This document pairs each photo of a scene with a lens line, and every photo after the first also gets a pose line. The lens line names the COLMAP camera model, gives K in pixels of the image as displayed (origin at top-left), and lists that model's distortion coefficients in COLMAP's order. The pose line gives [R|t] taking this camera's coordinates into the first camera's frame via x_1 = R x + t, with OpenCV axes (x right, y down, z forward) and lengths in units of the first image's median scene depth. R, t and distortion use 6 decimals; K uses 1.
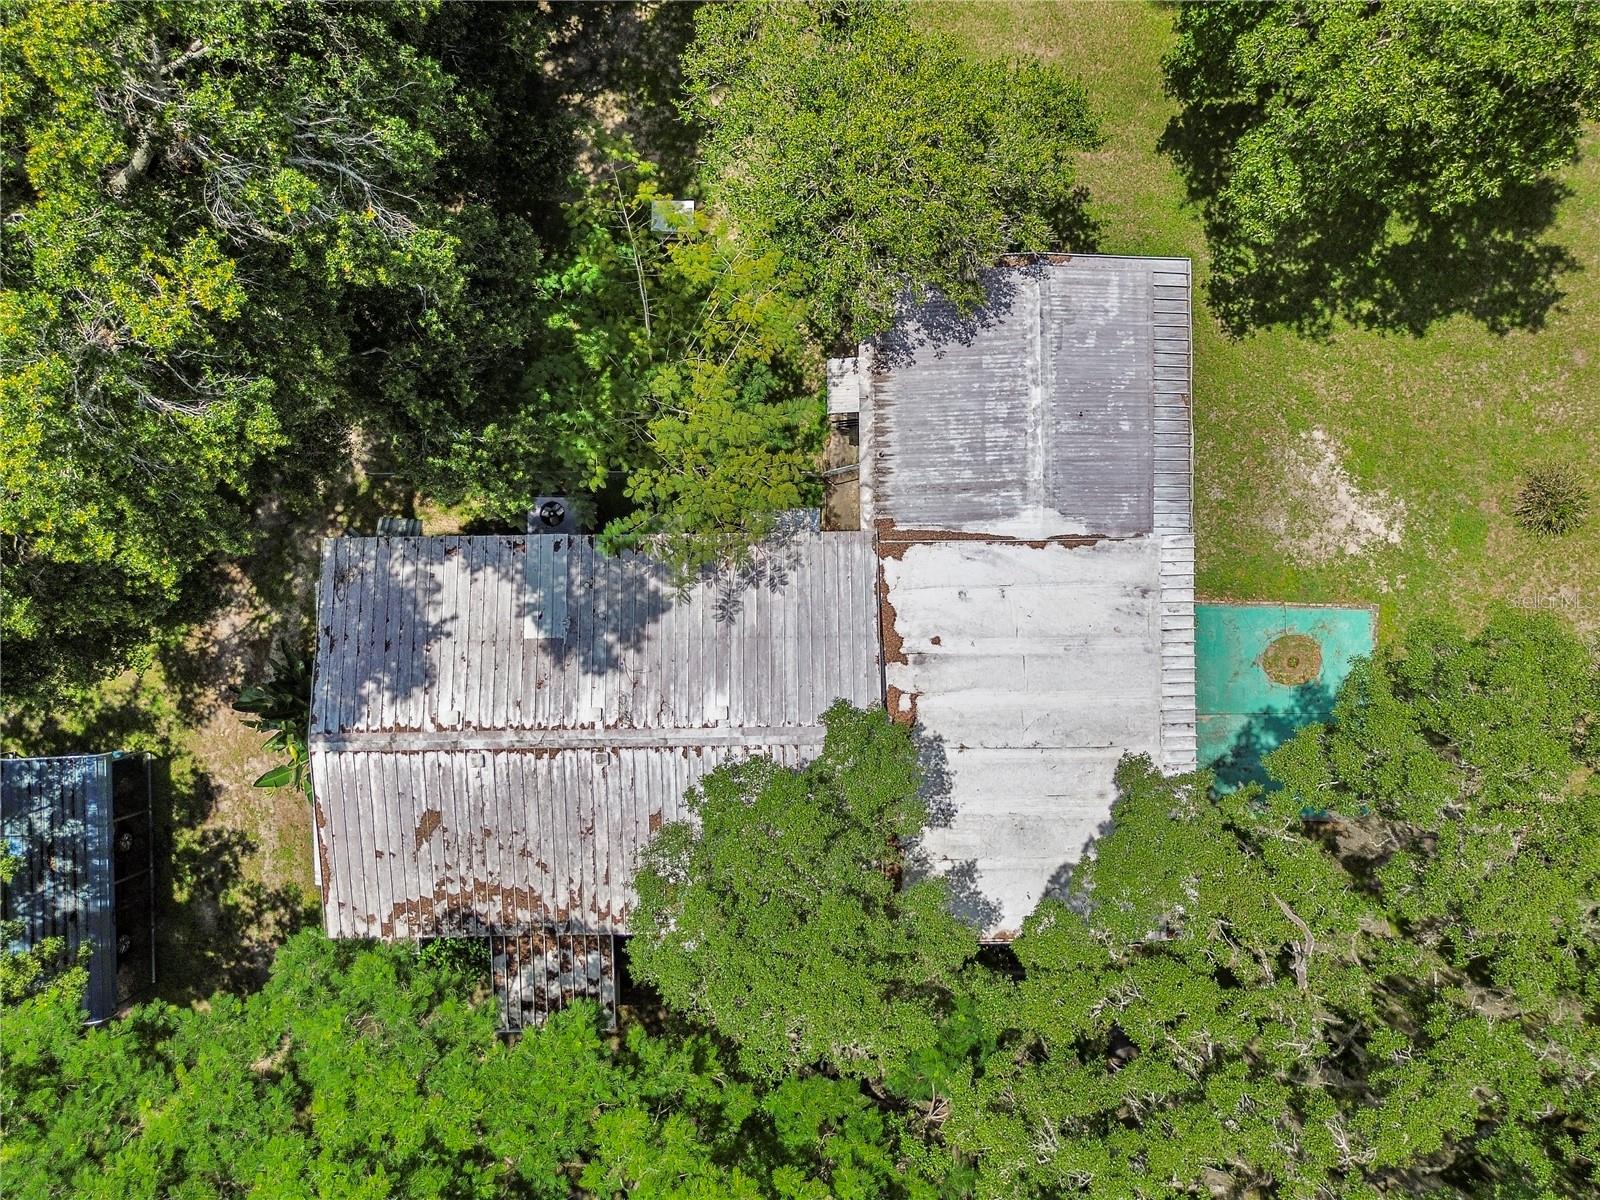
lens RADIAL K [[1152.6, 0, 800.0], [0, 1152.6, 600.0], [0, 0, 1]] dist [0.029339, -0.001890]
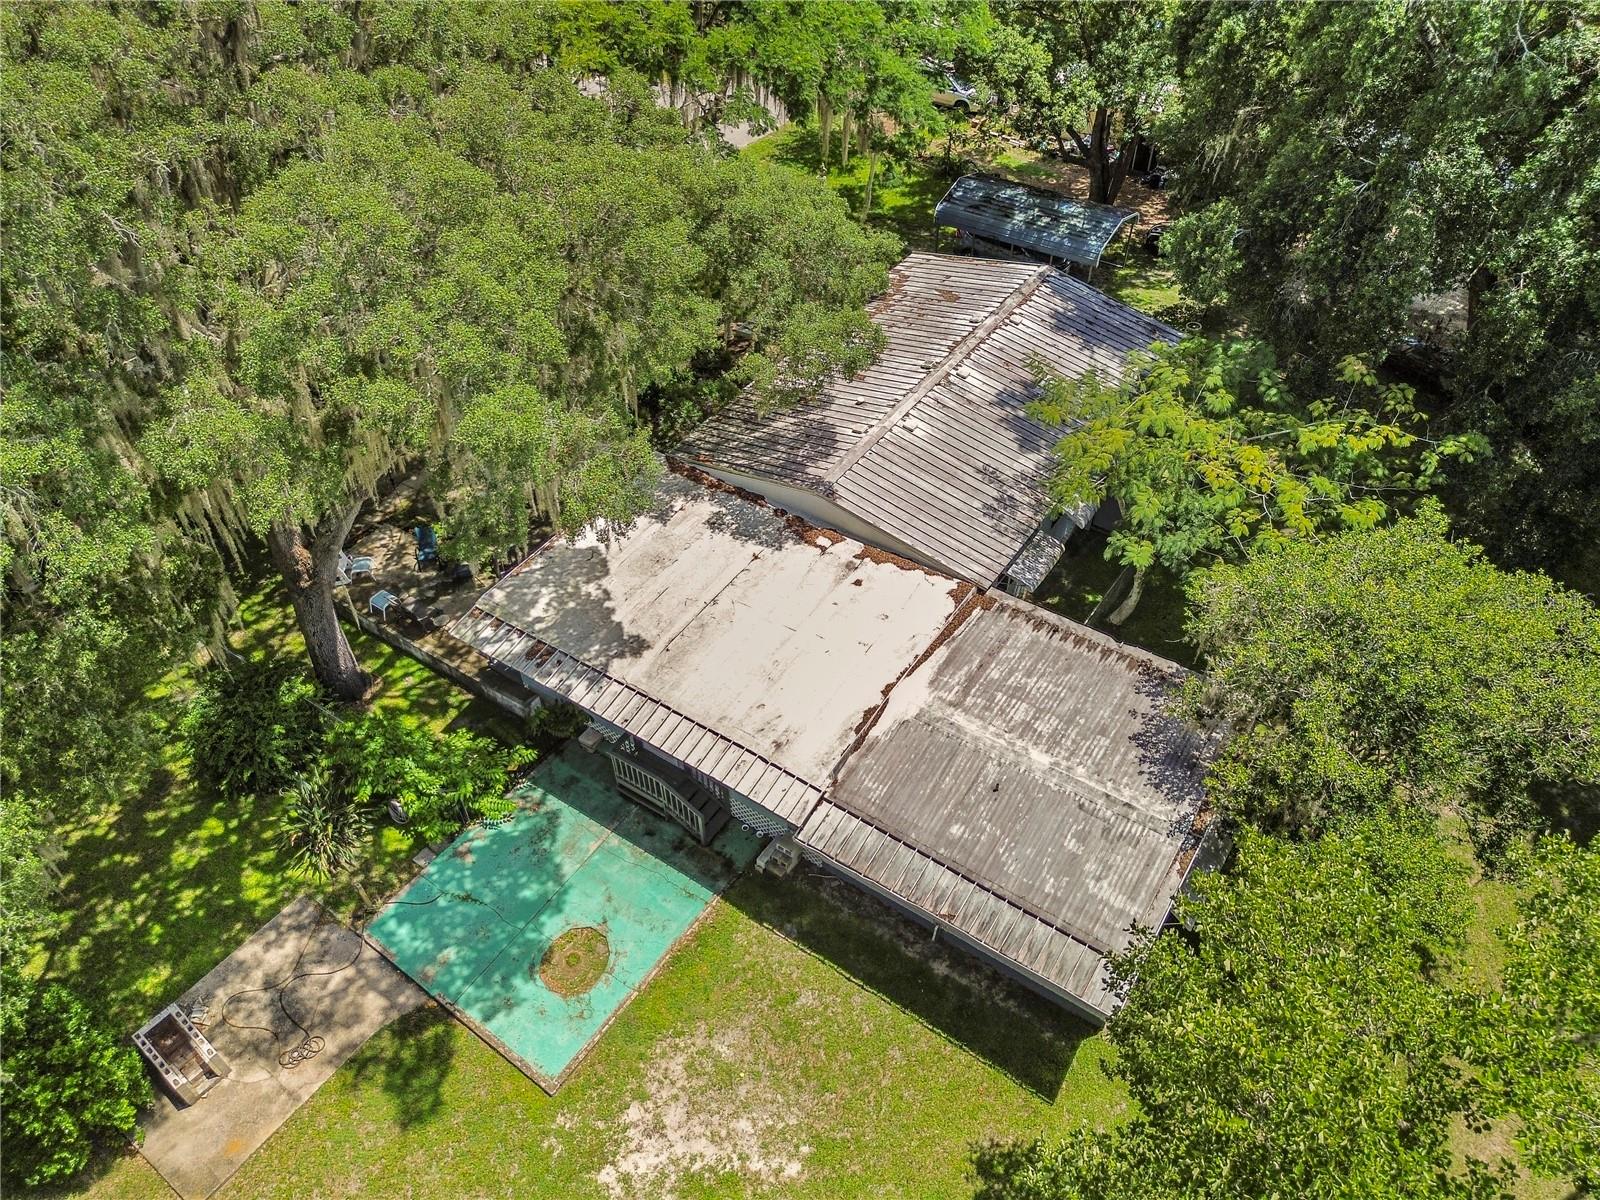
lens RADIAL K [[1142.6, 0, 763.1], [0, 1142.6, 598.9], [0, 0, 1]] dist [0.109390, -0.000118]
pose [[-0.581839, 0.591906, -0.557773, 0.724189], [-0.813017, -0.405070, 0.418237, -0.316211], [0.021620, 0.696825, 0.716915, 0.299946]]
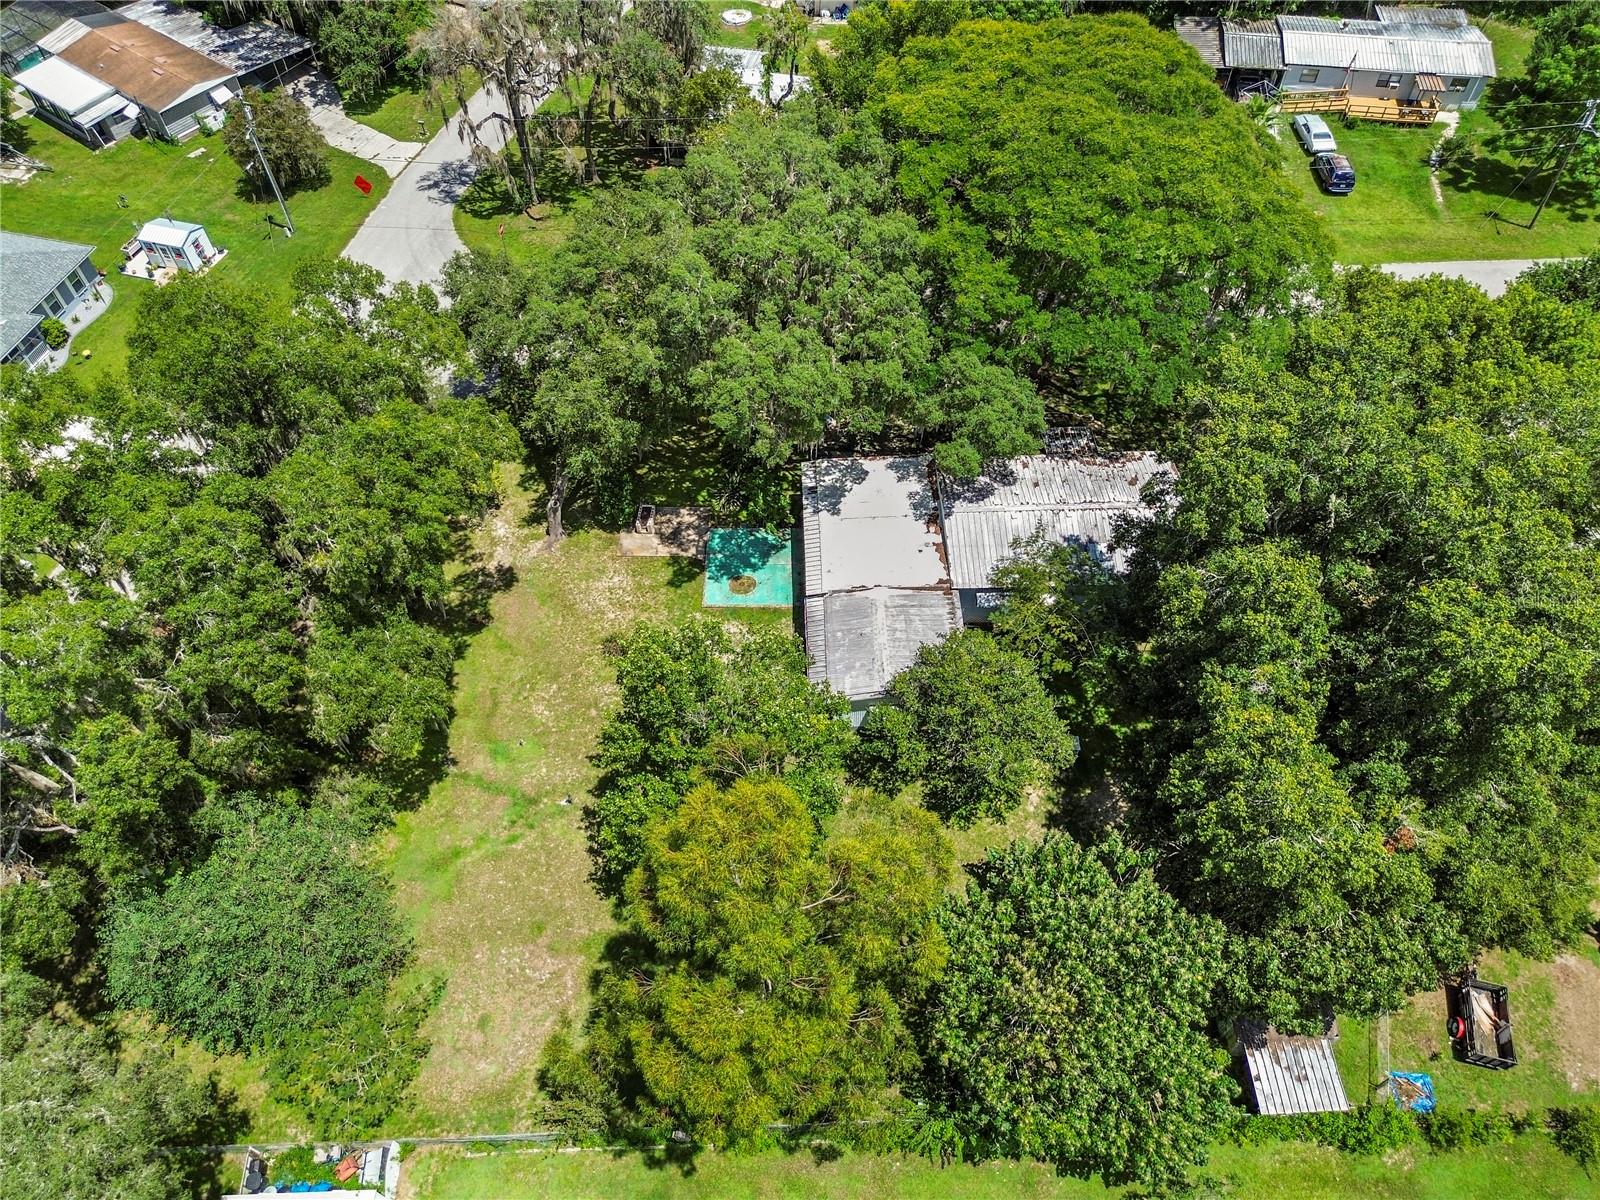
lens RADIAL K [[1152.6, 0, 800.0], [0, 1152.6, 600.0], [0, 0, 1]] dist [0.029339, -0.001890]
pose [[-0.999206, 0.028712, 0.027618, 0.294117], [-0.006171, -0.796426, 0.604704, -1.399644], [0.039358, 0.604054, 0.795971, -0.743826]]
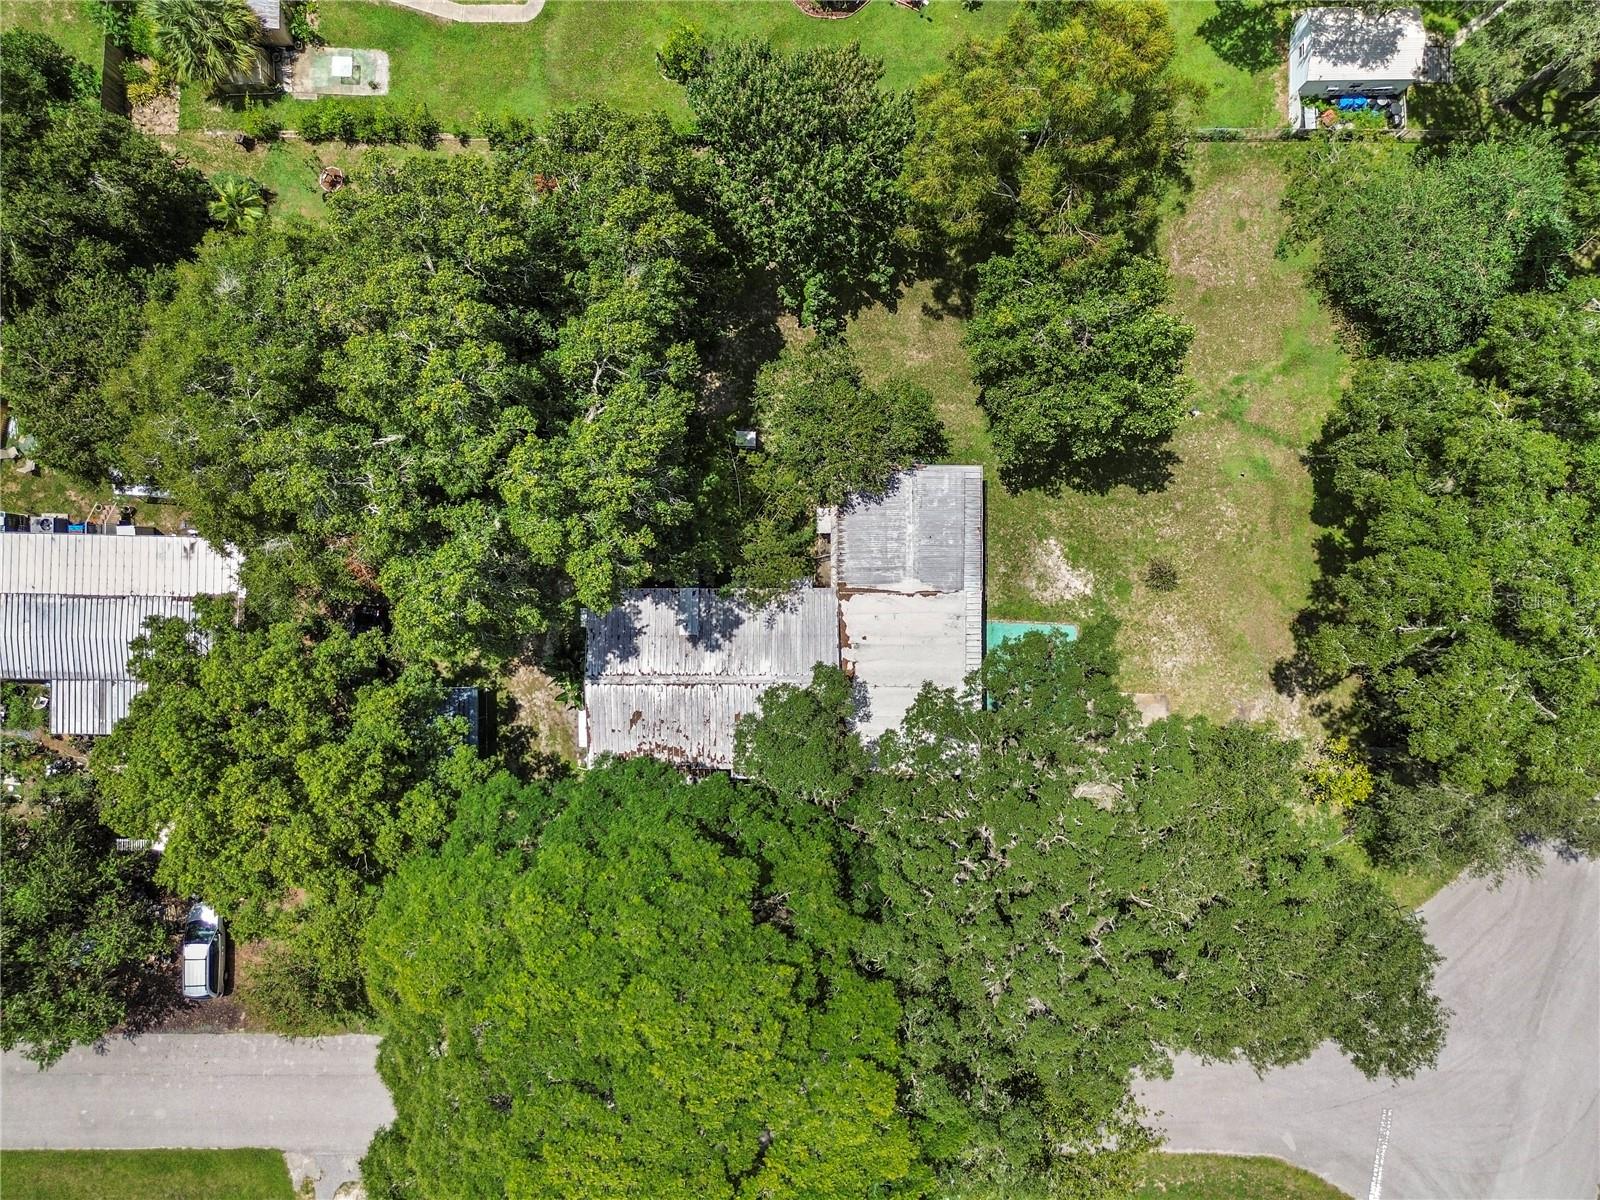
lens RADIAL K [[1152.6, 0, 800.0], [0, 1152.6, 600.0], [0, 0, 1]] dist [0.029339, -0.001890]
pose [[0.999933, 0.011466, 0.001597, -0.009728], [-0.011467, 0.999934, 0.000861, -0.038095], [-0.001587, -0.000879, 0.999998, -1.209517]]
